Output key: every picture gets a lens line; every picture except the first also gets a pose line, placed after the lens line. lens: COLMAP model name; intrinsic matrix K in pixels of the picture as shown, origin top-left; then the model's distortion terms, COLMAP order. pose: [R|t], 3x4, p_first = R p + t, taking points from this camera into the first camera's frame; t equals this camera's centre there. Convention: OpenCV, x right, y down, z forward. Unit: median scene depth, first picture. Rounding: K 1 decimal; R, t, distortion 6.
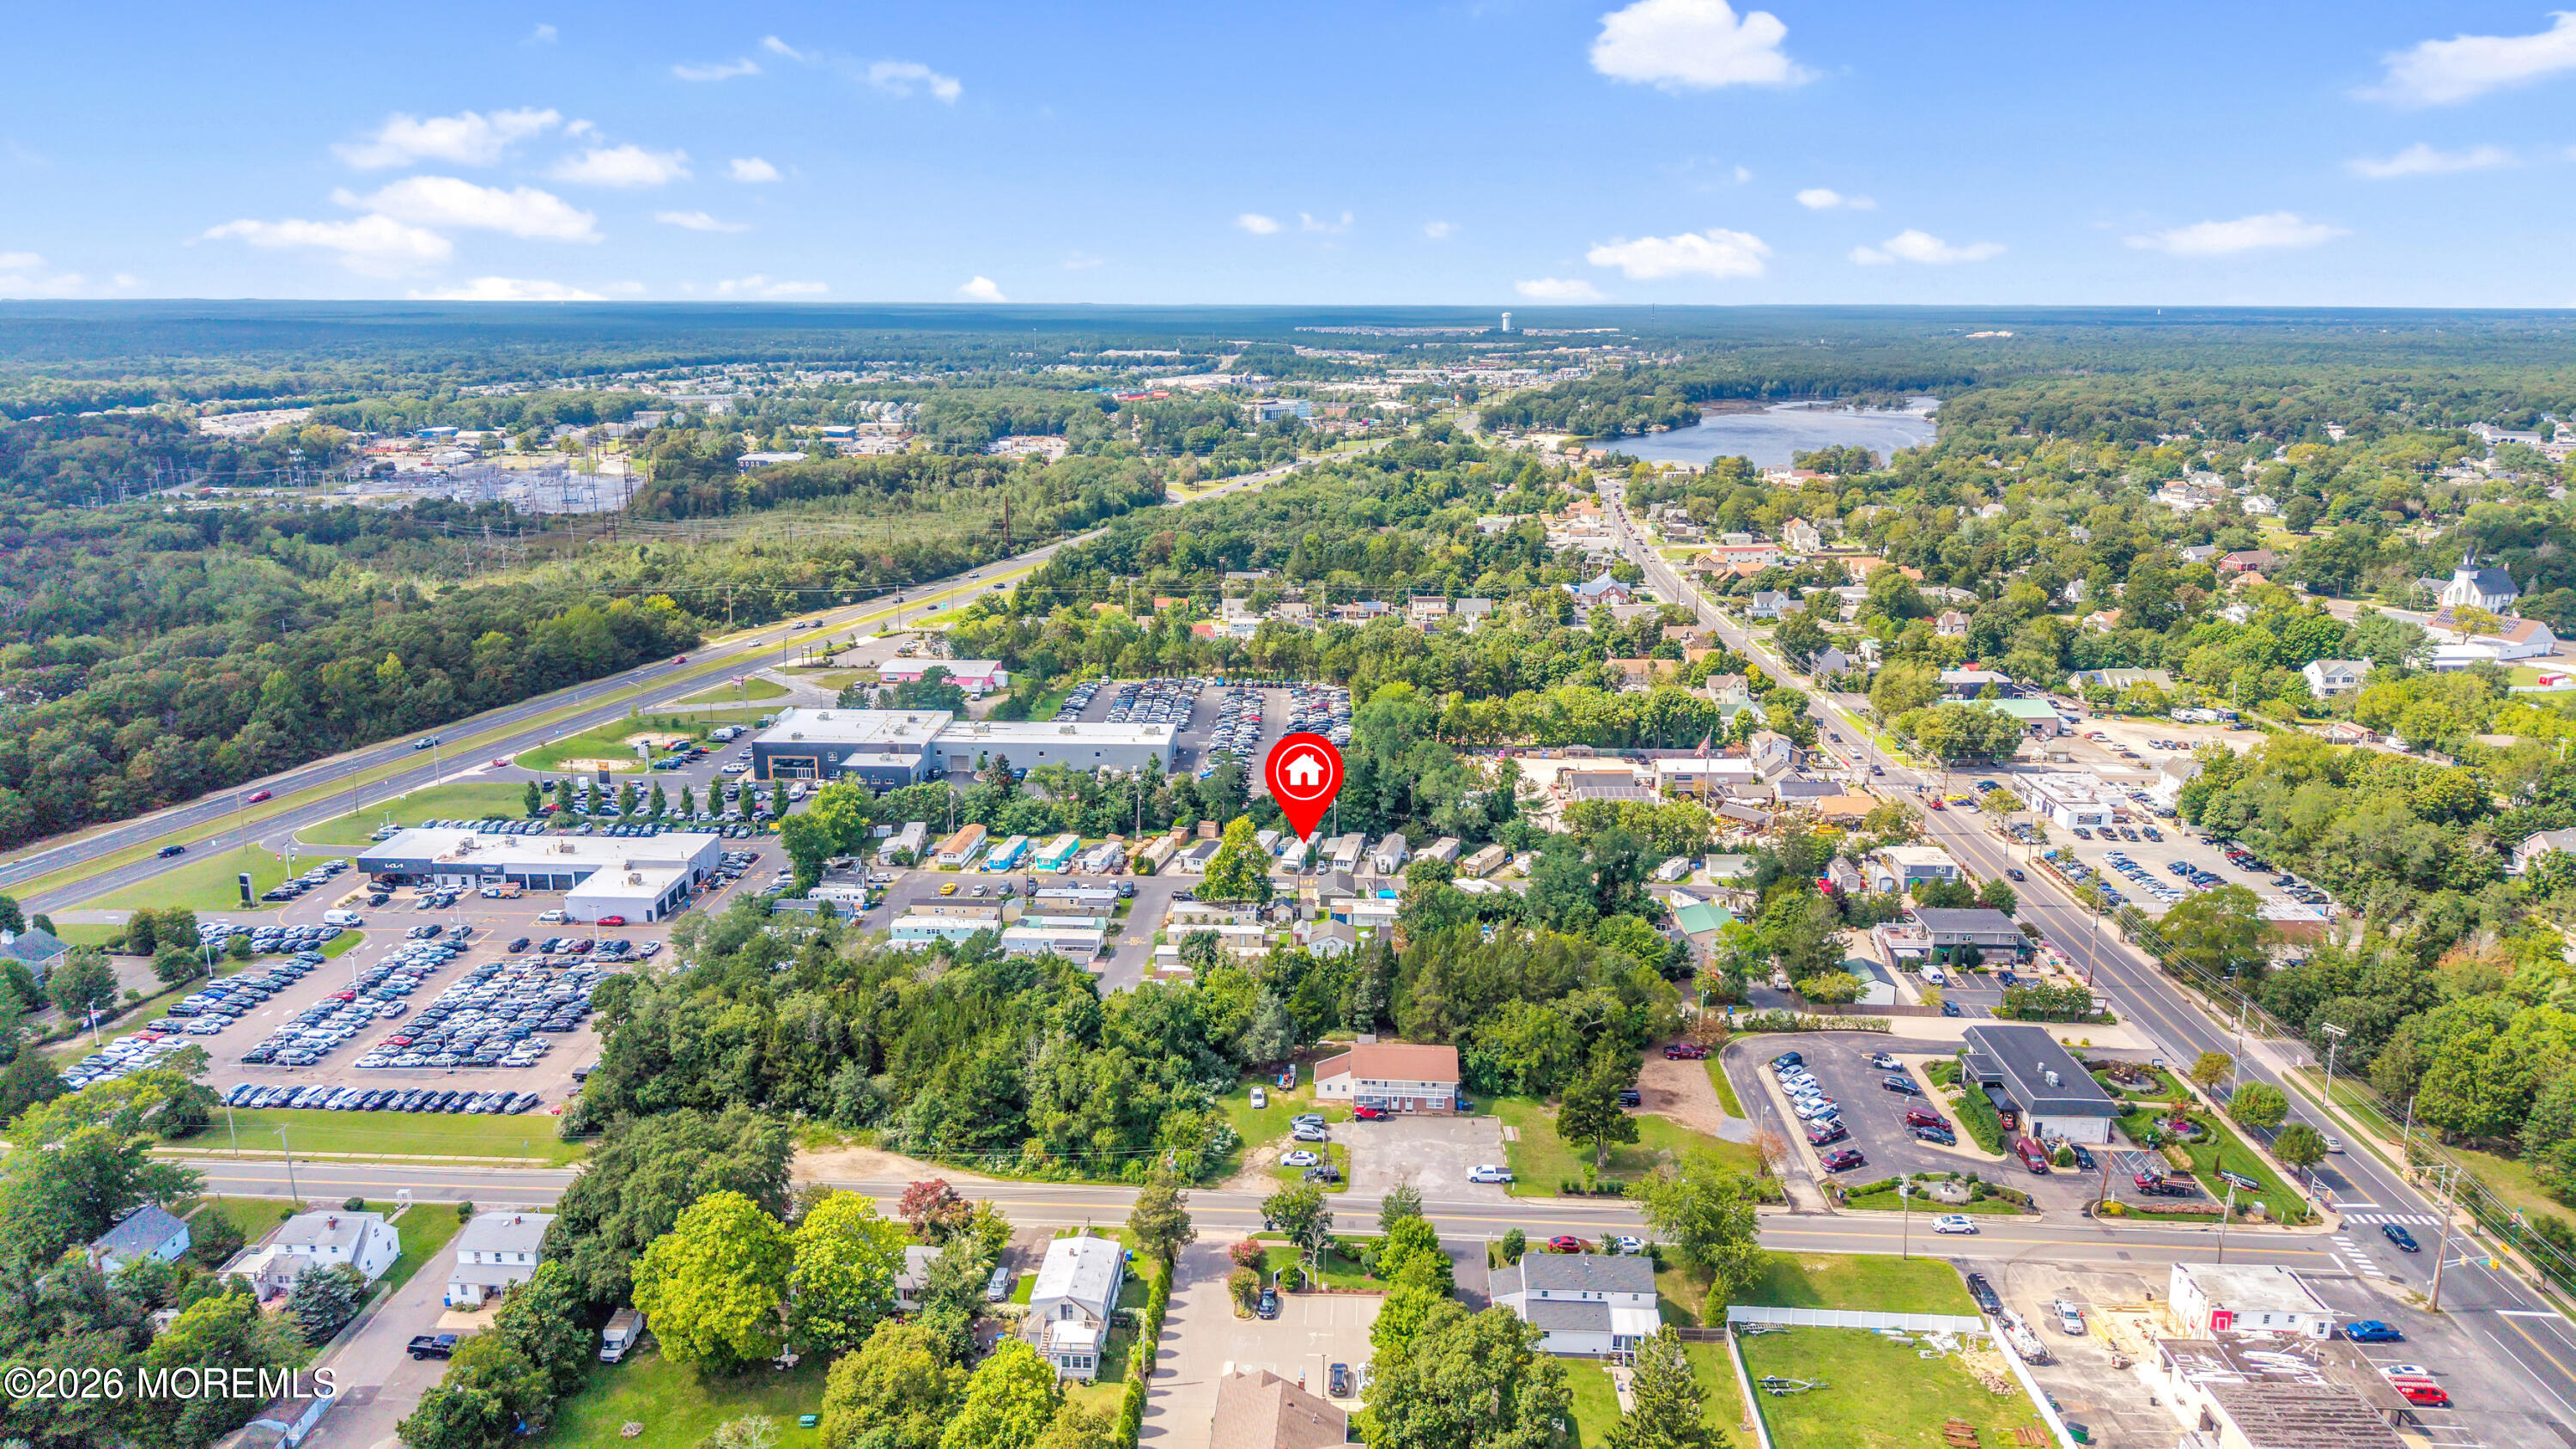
lens RADIAL K [[1746.6, 0, 1271.7], [0, 1746.6, 721.8], [0, 0, 1]] dist [0.005575, -0.000365]
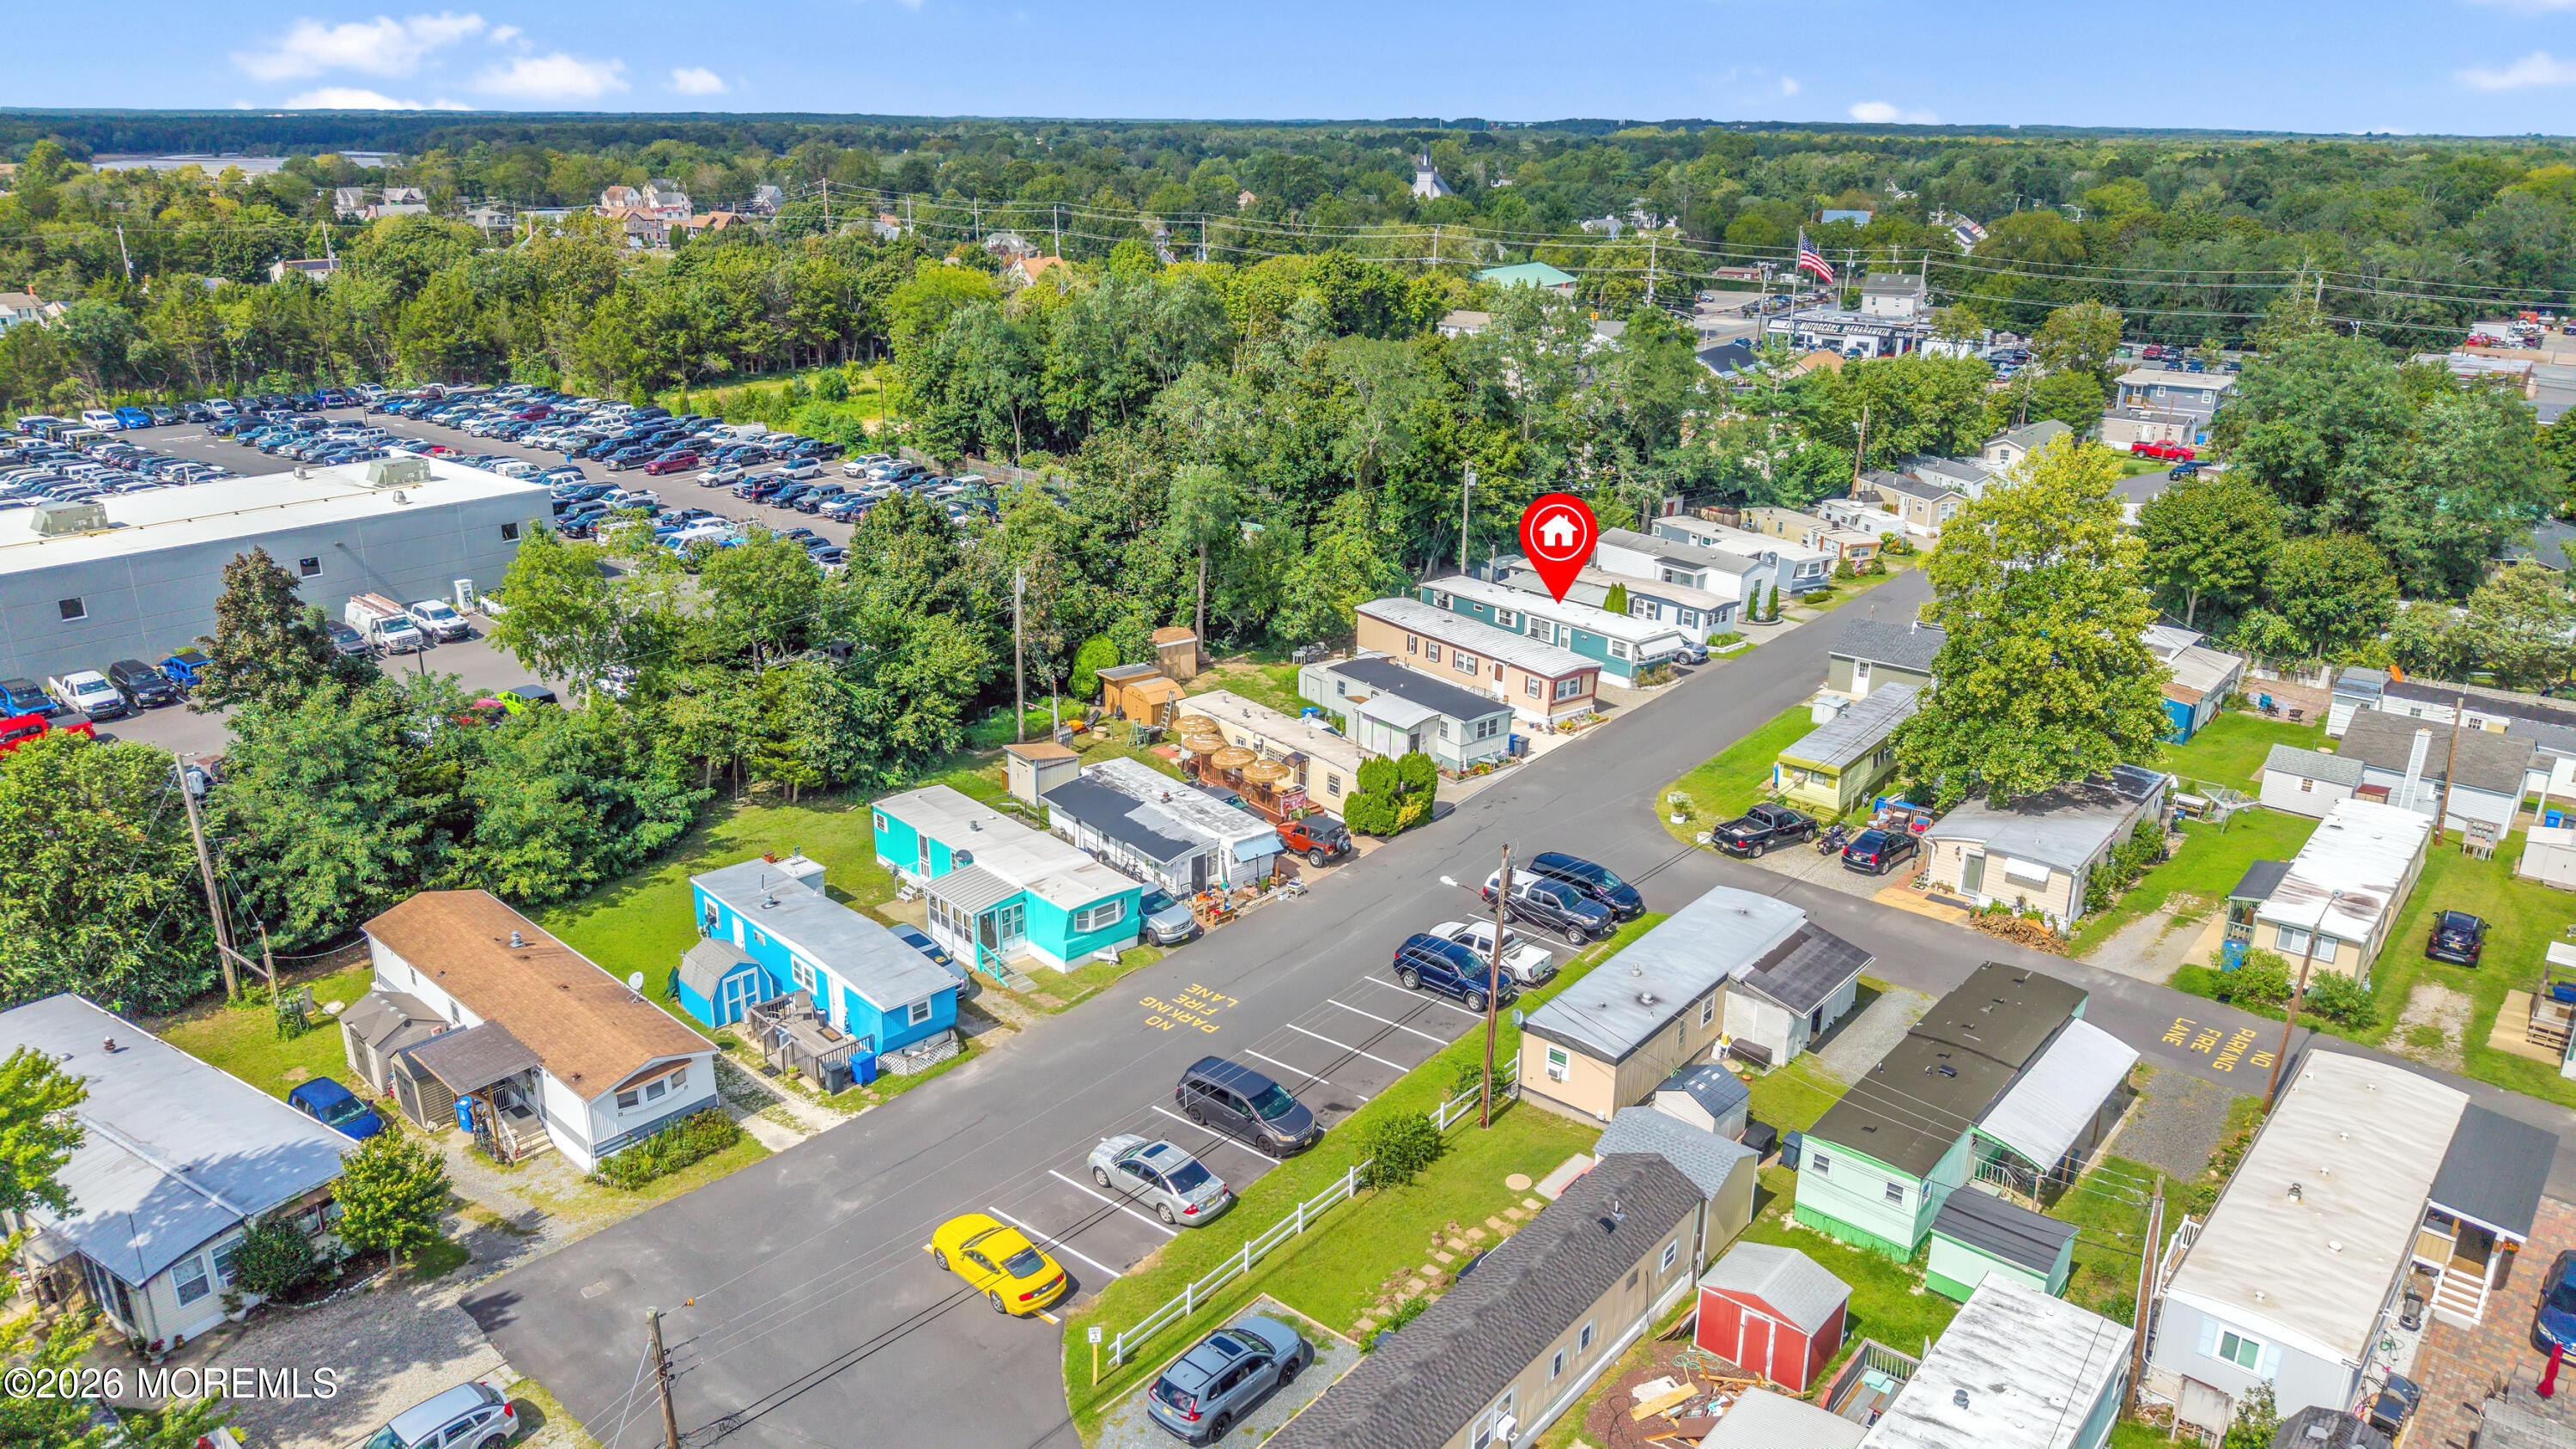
lens RADIAL K [[1746.6, 0, 1271.7], [0, 1746.6, 721.8], [0, 0, 1]] dist [0.005575, -0.000365]
pose [[0.608657, -0.258085, 0.750286, -0.270947], [0.183894, 0.965757, 0.183023, 0.025480], [-0.771829, 0.026575, 0.635275, 0.876174]]
